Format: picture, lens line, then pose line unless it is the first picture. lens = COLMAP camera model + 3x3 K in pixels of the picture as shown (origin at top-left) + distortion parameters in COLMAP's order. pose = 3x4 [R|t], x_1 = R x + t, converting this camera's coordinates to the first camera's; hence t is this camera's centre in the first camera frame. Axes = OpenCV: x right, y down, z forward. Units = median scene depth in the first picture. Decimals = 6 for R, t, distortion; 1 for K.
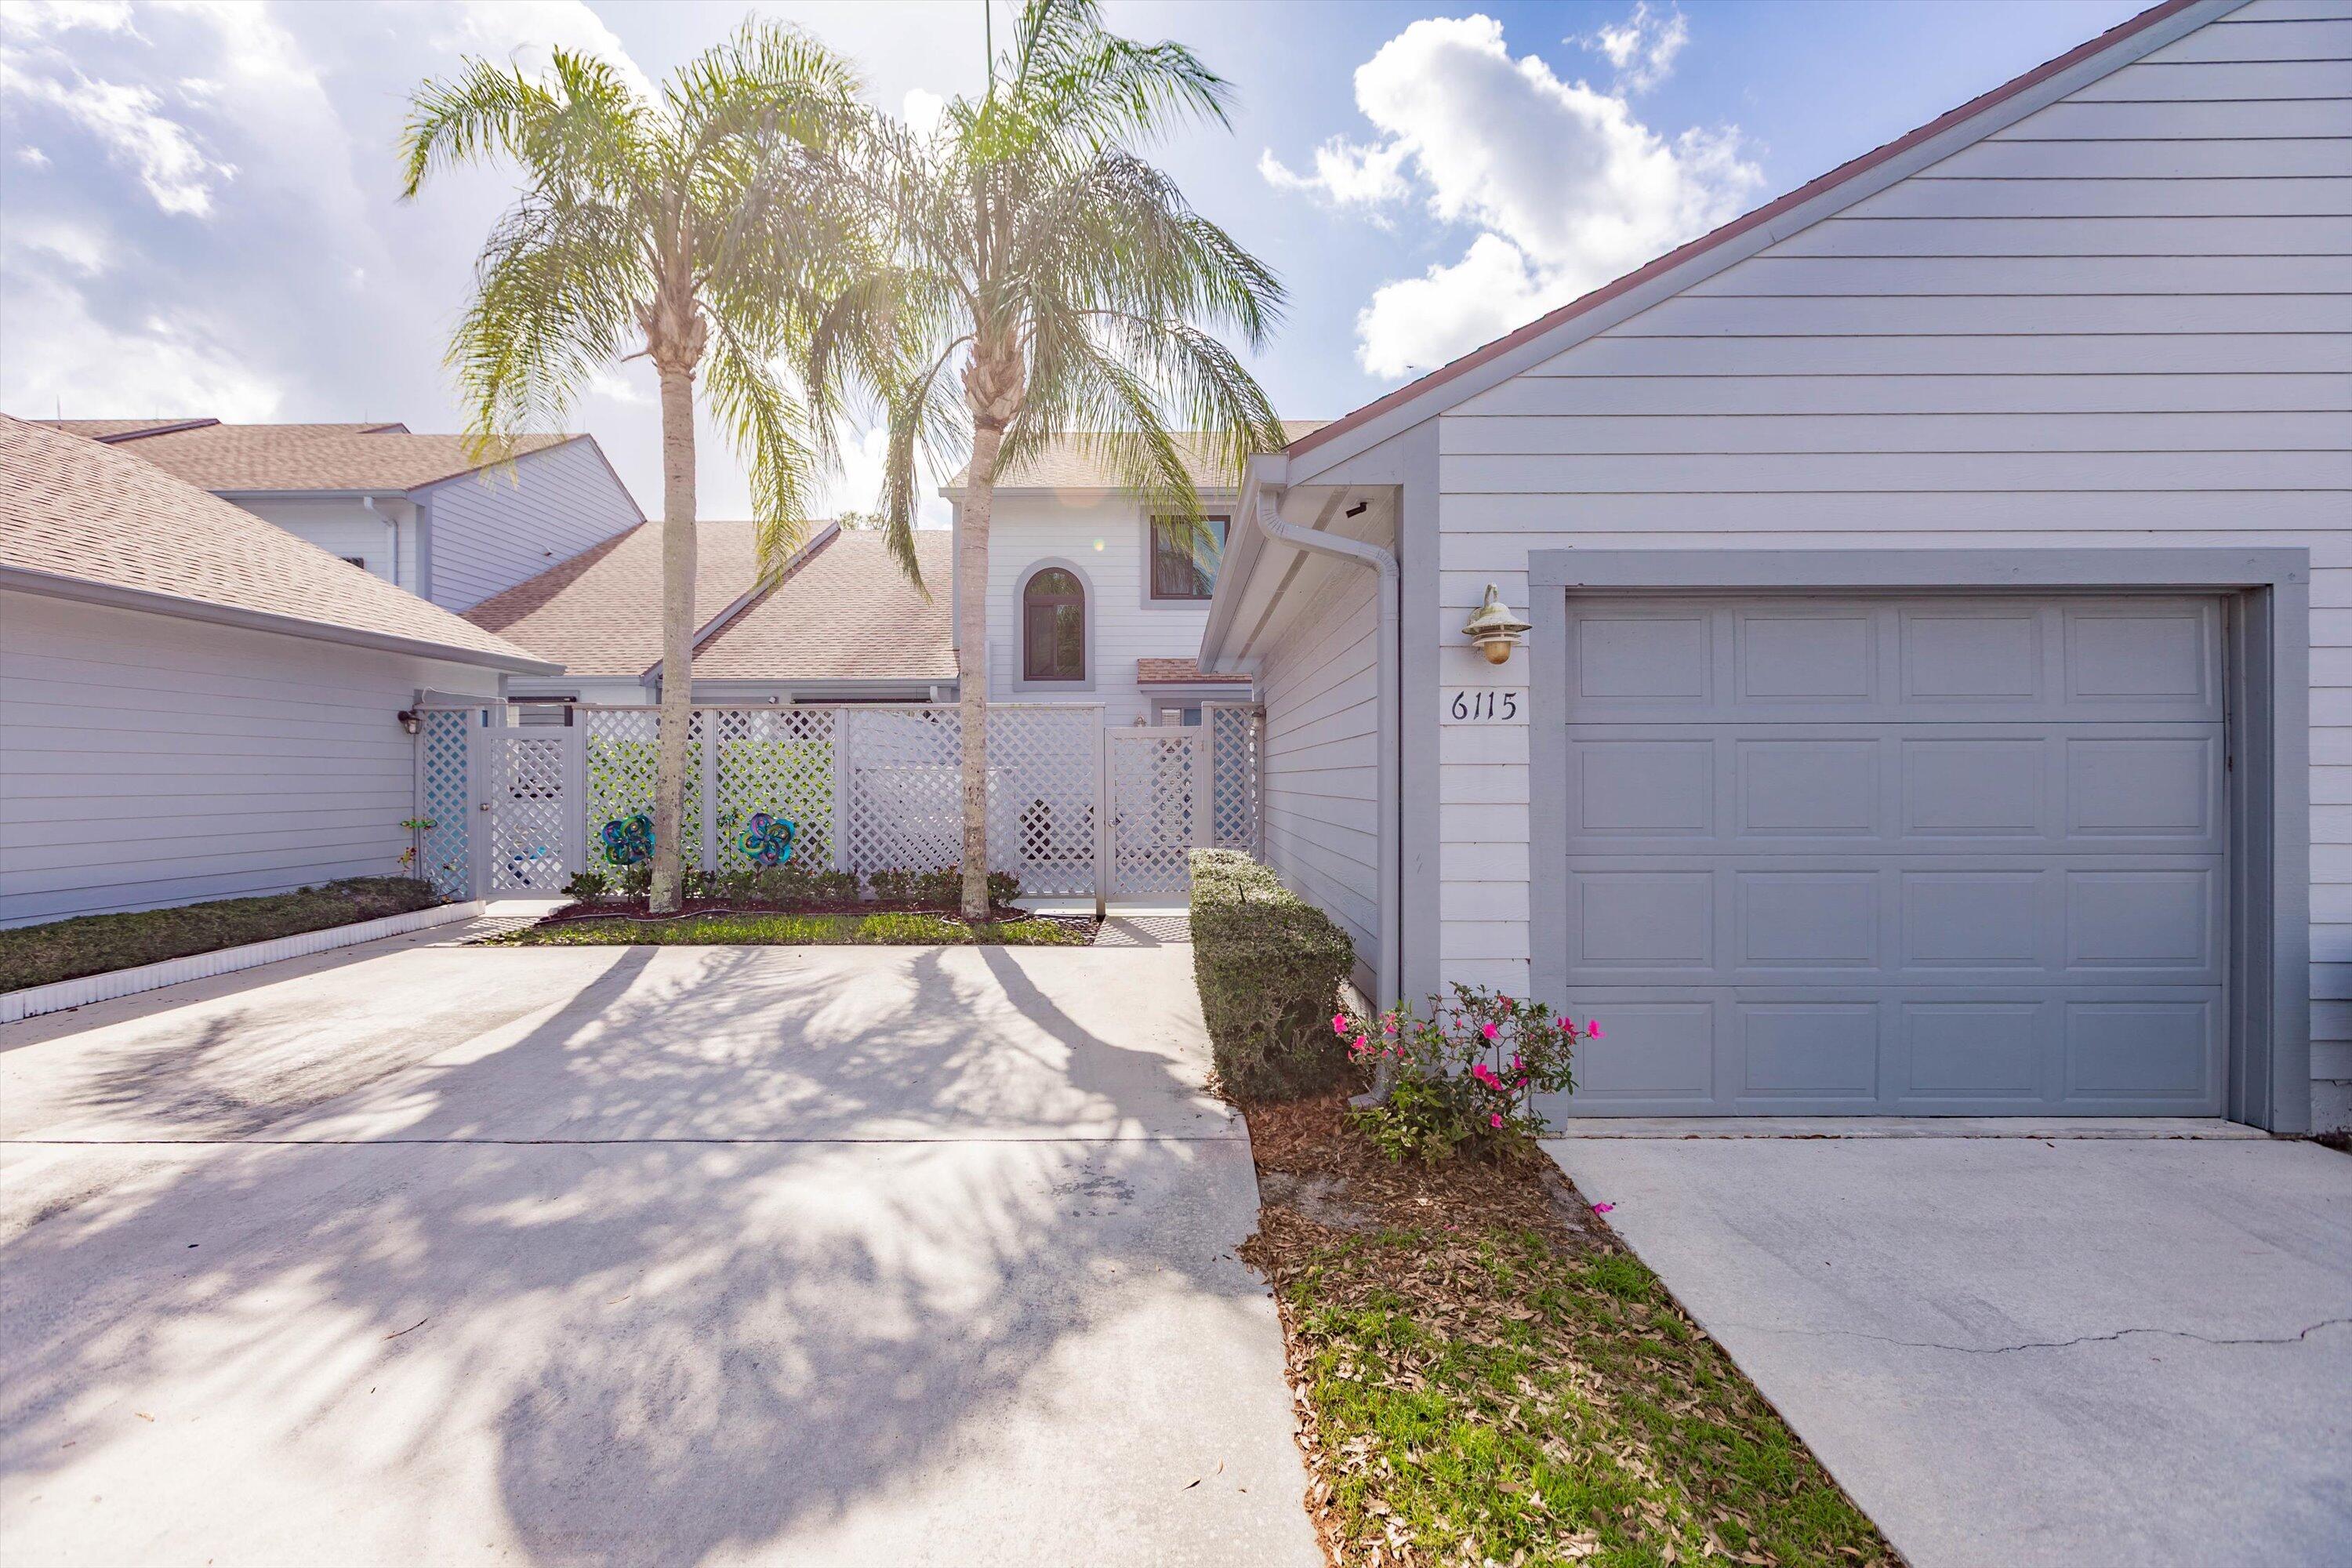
lens RADIAL K [[1050.4, 0, 1169.5], [0, 1050.4, 773.4], [0, 0, 1]] dist [0.002347, 0.000045]
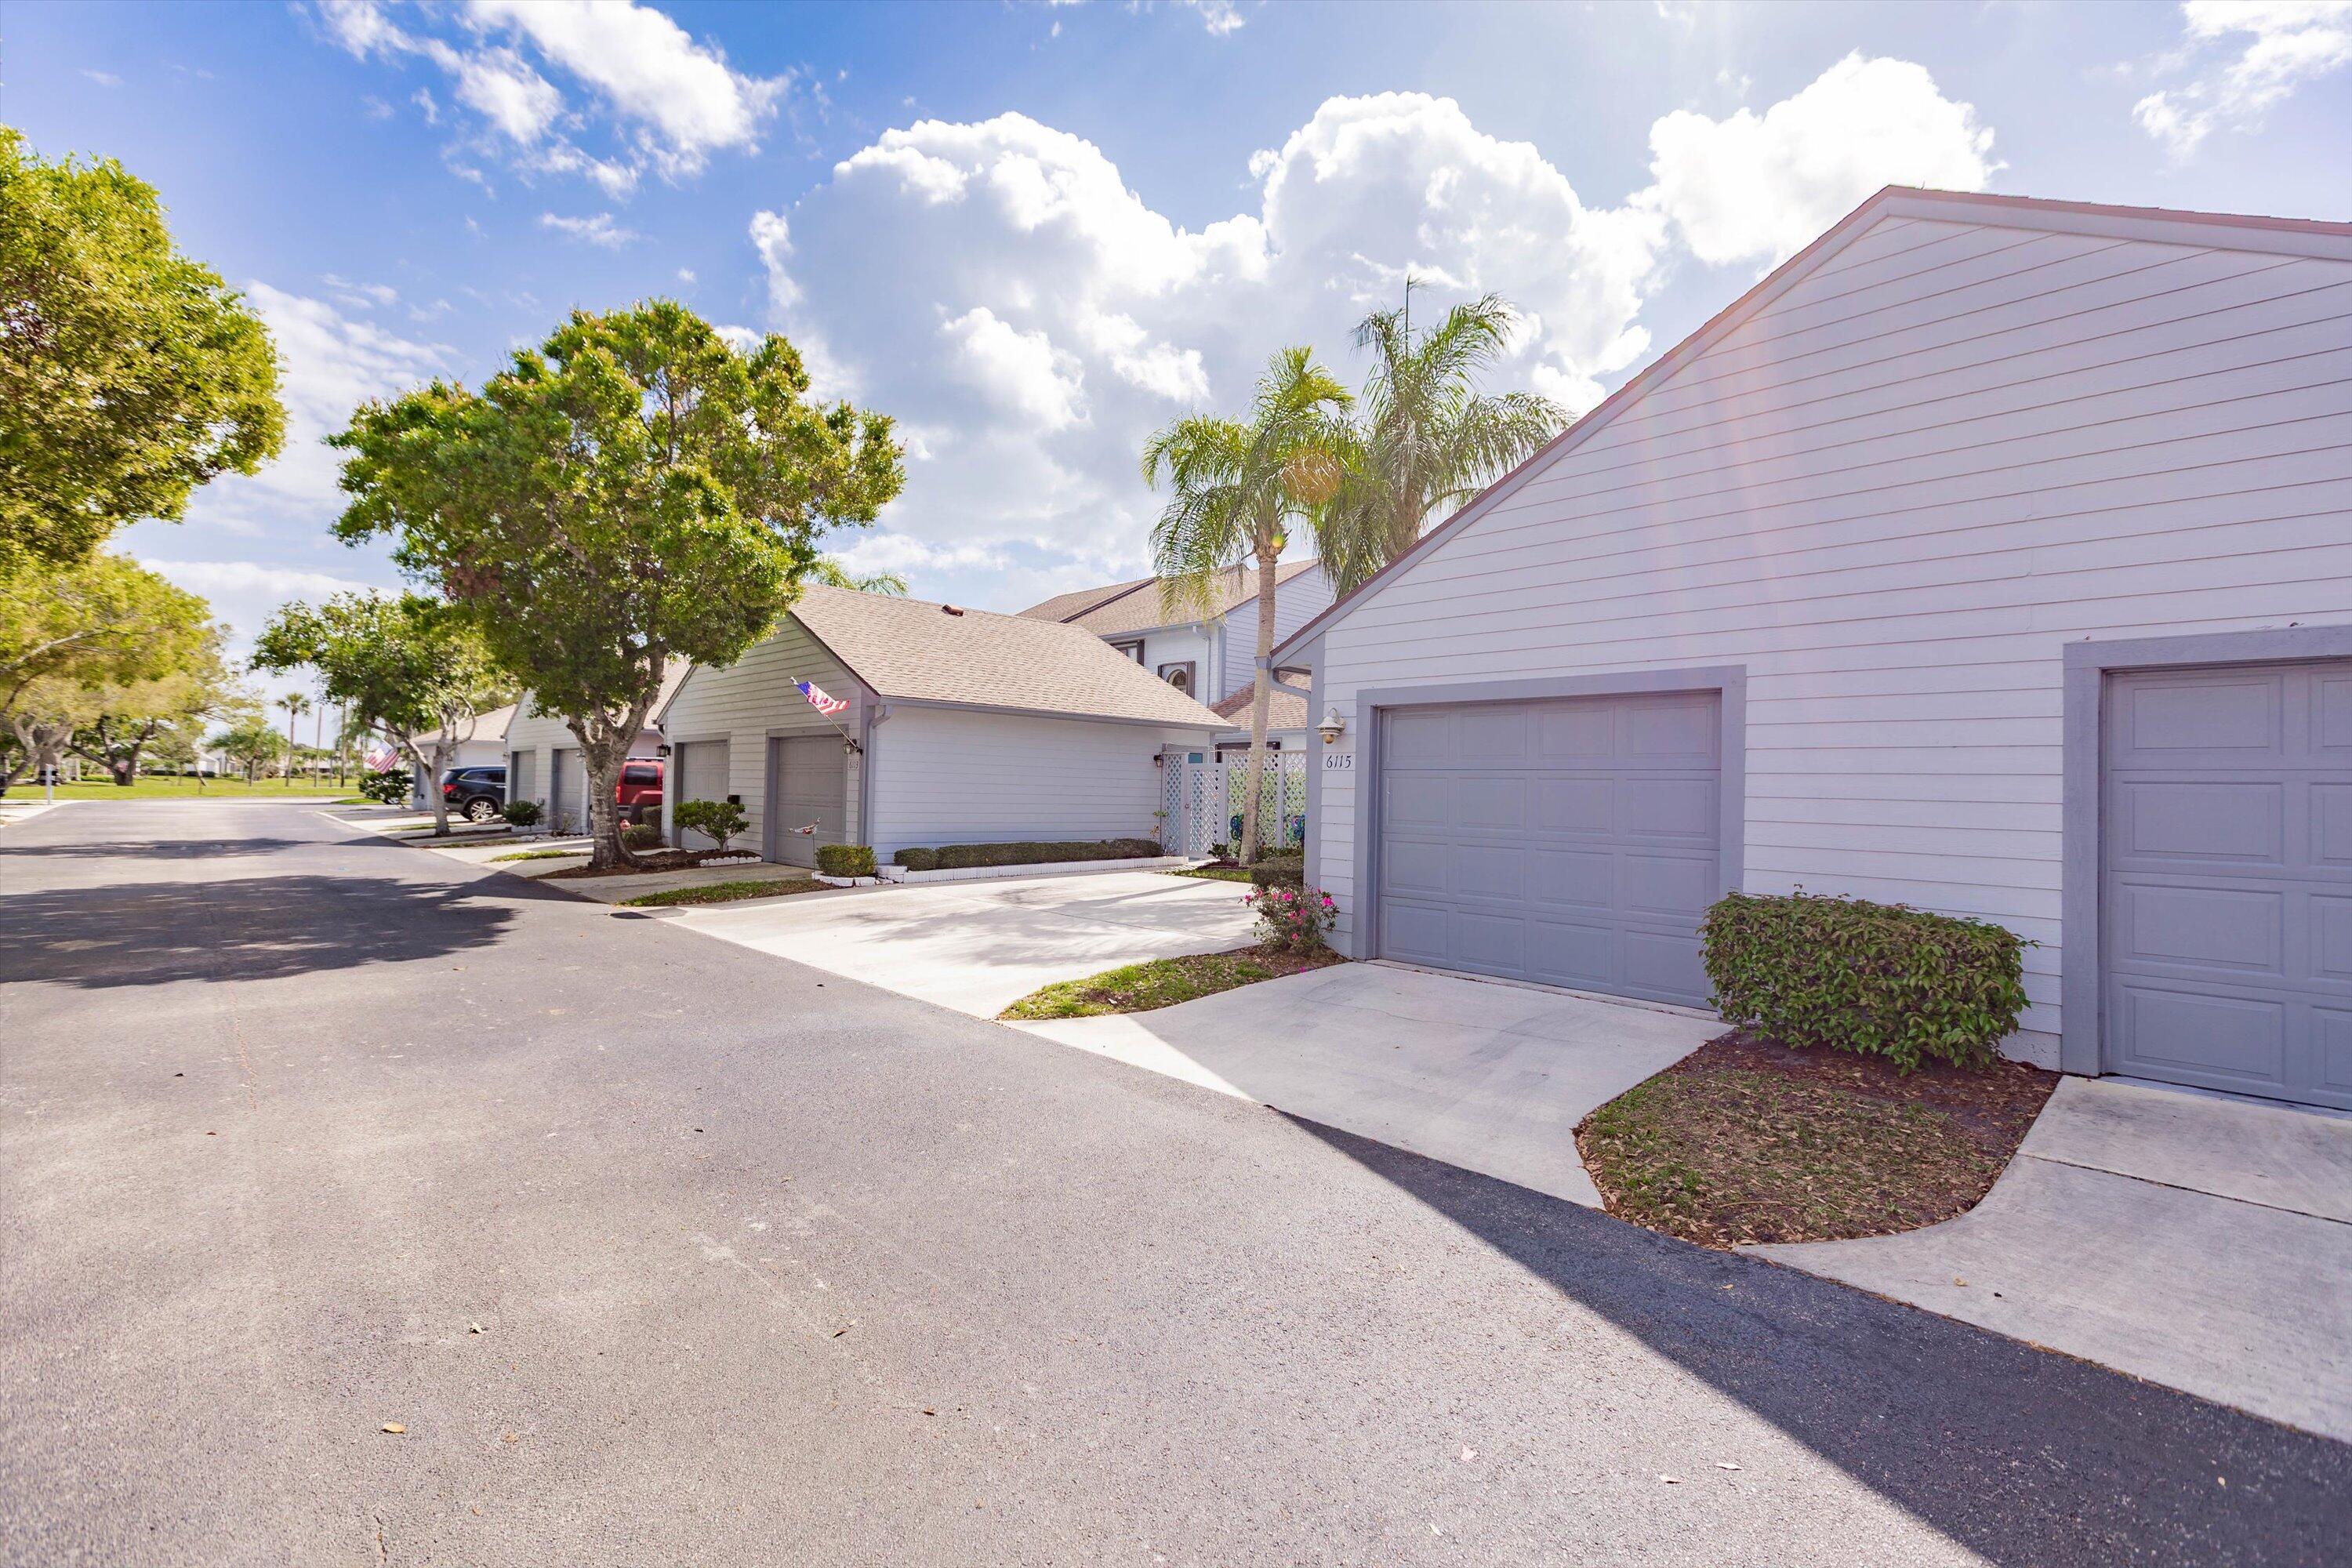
lens RADIAL K [[1075.4, 0, 1183.1], [0, 1075.4, 808.6], [0, 0, 1]] dist [0.011929, 0.000395]
pose [[0.698215, 0.028136, -0.715335, 0.780735], [-0.019908, 0.999604, 0.019886, -0.002526], [0.715611, 0.000356, 0.698499, -0.374344]]
